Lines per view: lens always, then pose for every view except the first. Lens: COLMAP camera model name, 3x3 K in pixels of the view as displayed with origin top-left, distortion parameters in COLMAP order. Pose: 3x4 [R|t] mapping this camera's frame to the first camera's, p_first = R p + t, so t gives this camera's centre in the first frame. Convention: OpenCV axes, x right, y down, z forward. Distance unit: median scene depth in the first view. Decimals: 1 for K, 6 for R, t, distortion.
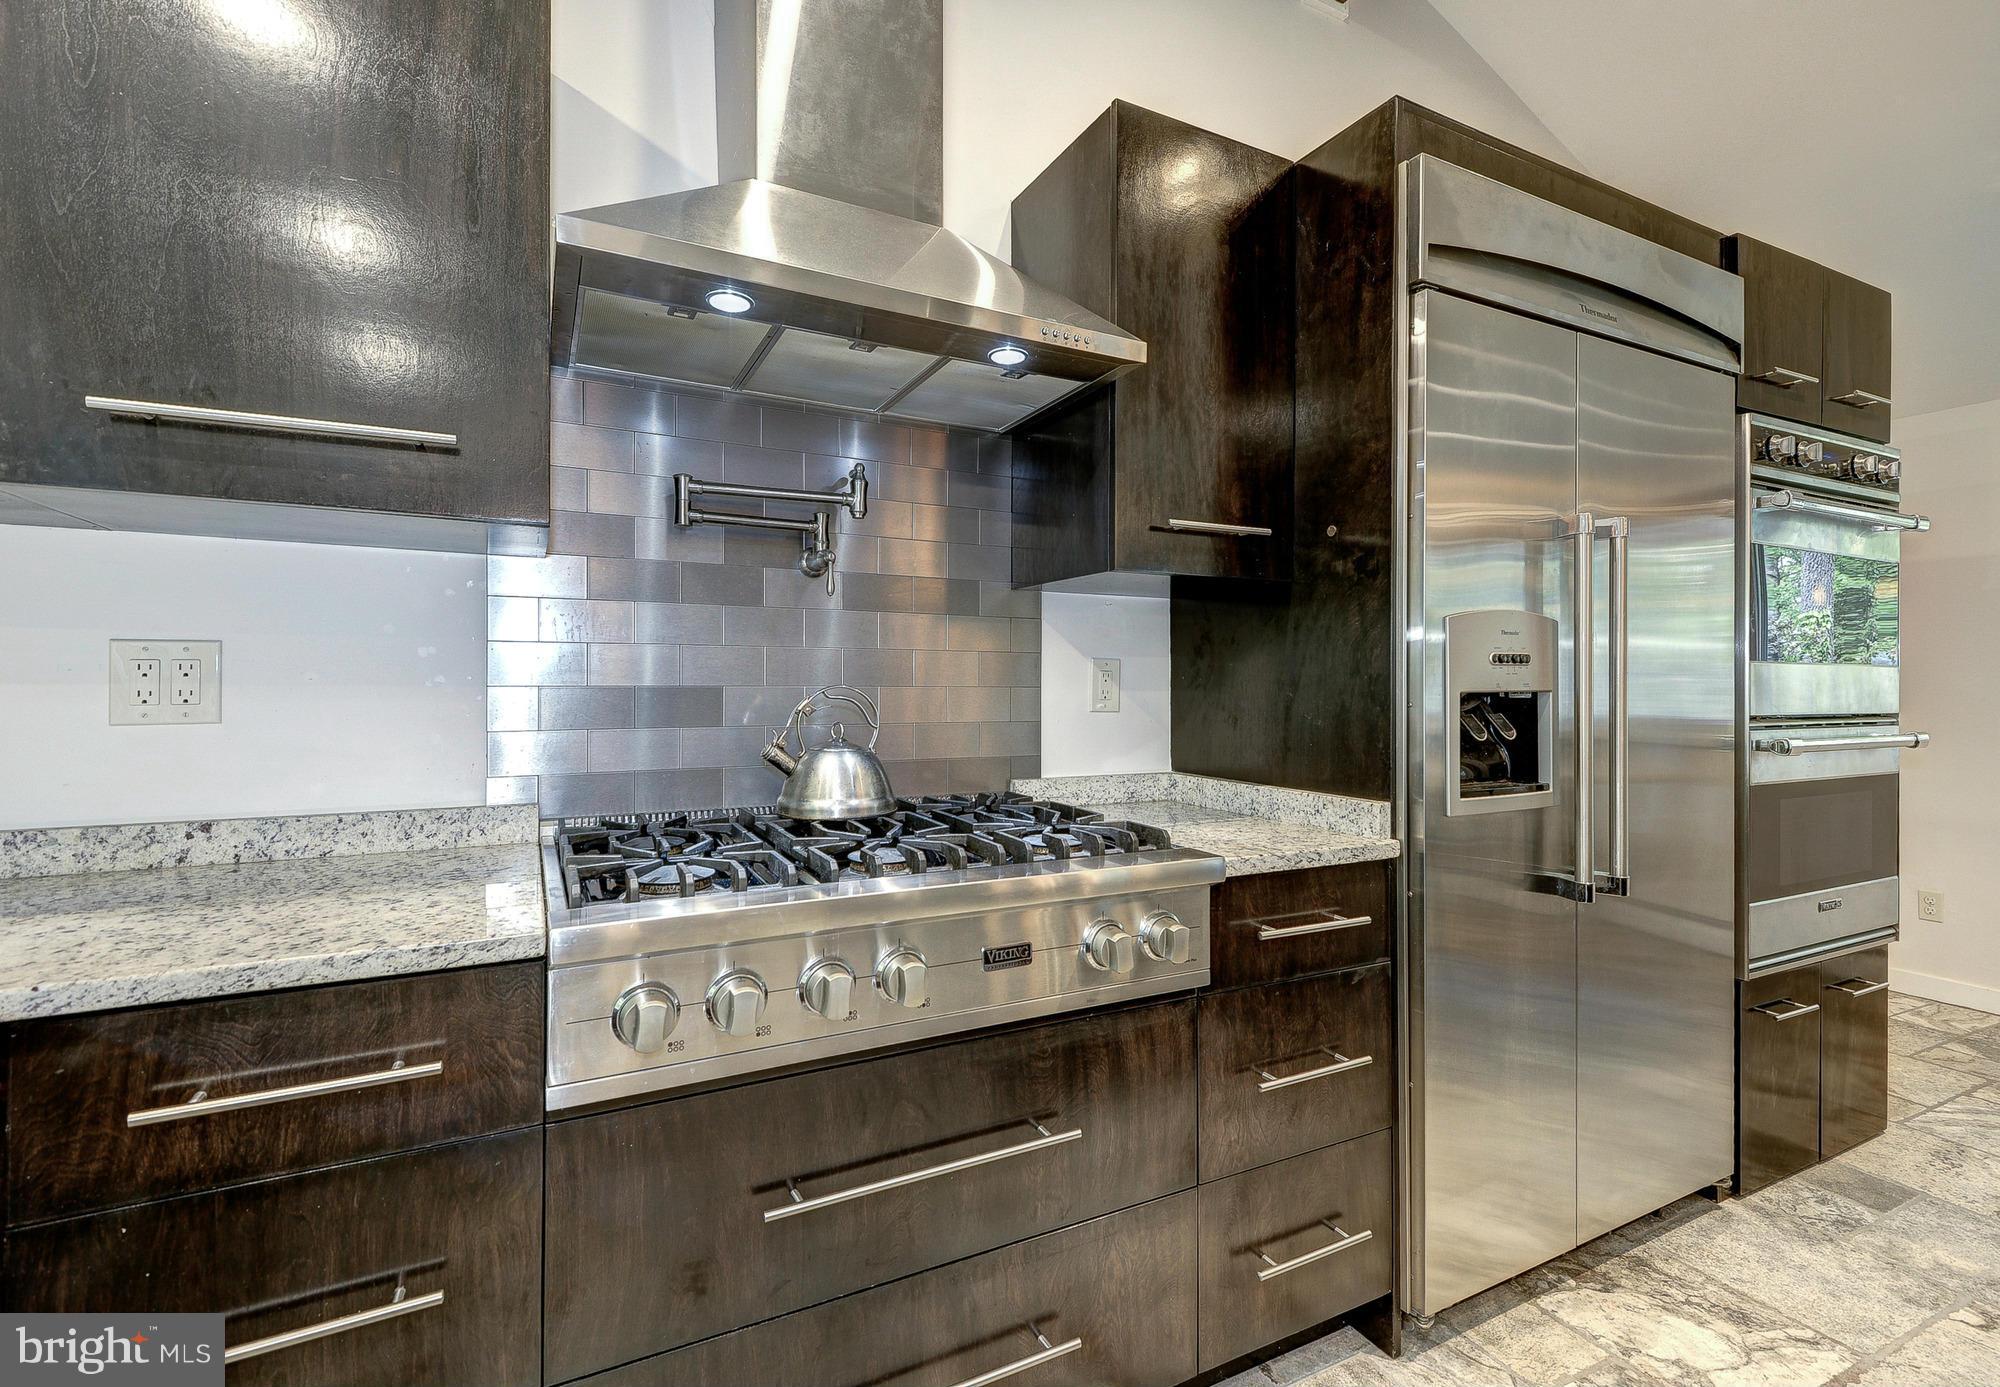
lens RADIAL K [[921.9, 0, 992.5], [0, 921.9, 681.3], [0, 0, 1]] dist [0.003345, -0.004614]
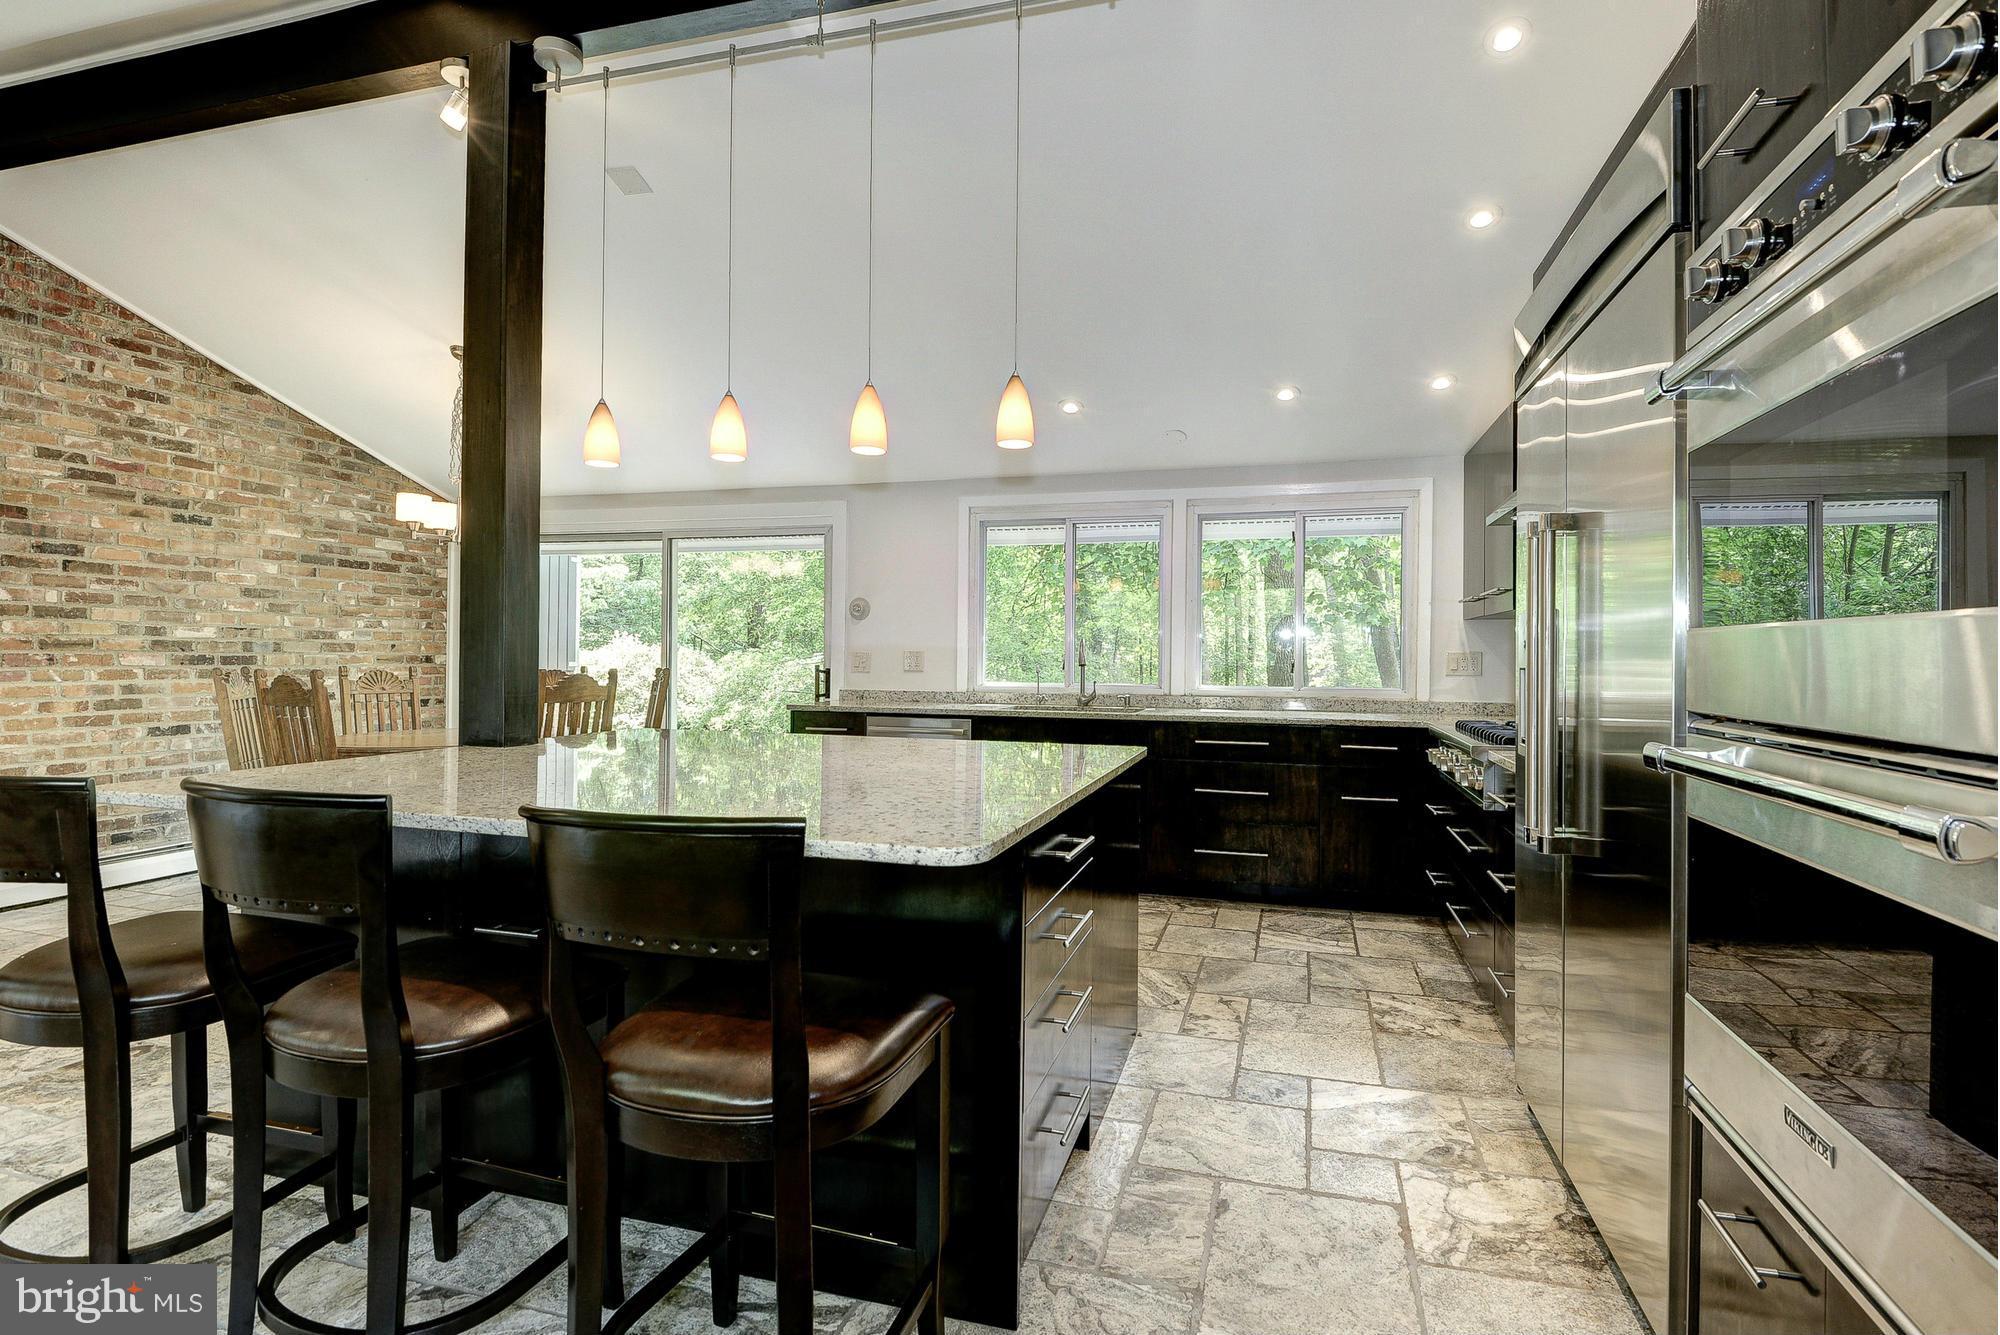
lens RADIAL K [[959.2, 0, 1044.0], [0, 959.2, 653.4], [0, 0, 1]] dist [-0.001020, -0.005303]
pose [[-0.660102, -0.009073, -0.751121, 2.084203], [-0.009201, 0.999950, -0.003993, 0.000071], [0.751120, 0.004276, -0.660152, 1.391963]]
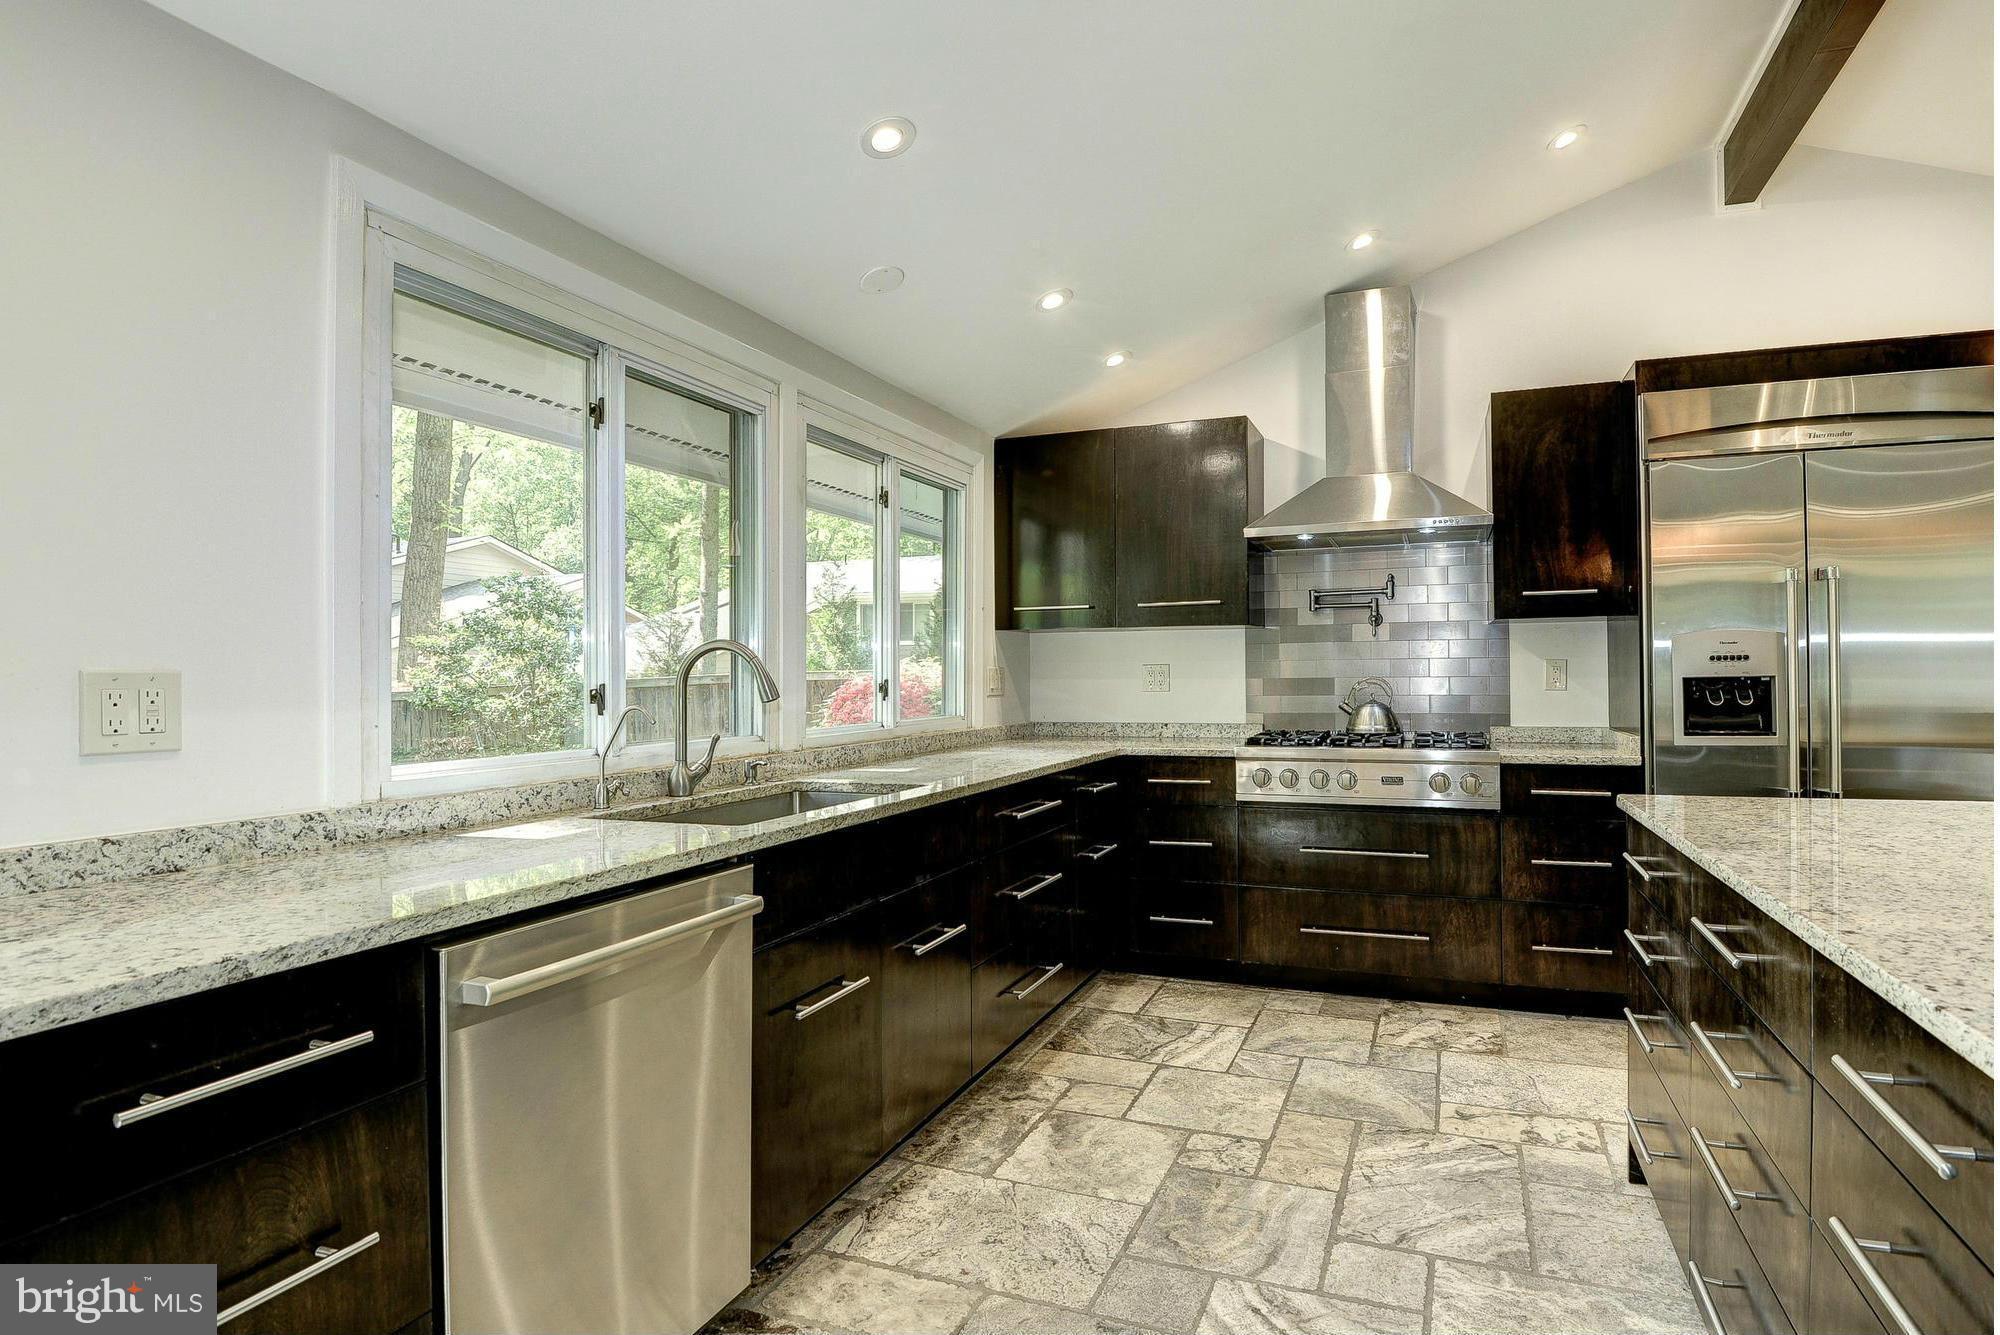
lens RADIAL K [[959.2, 0, 1097.7], [0, 959.2, 672.4], [0, 0, 1]] dist [-0.001020, -0.005303]
pose [[0.693206, -0.012844, -0.720625, 1.048376], [0.014228, 0.999890, -0.004135, -0.006243], [0.720599, -0.007387, 0.693313, -1.115433]]
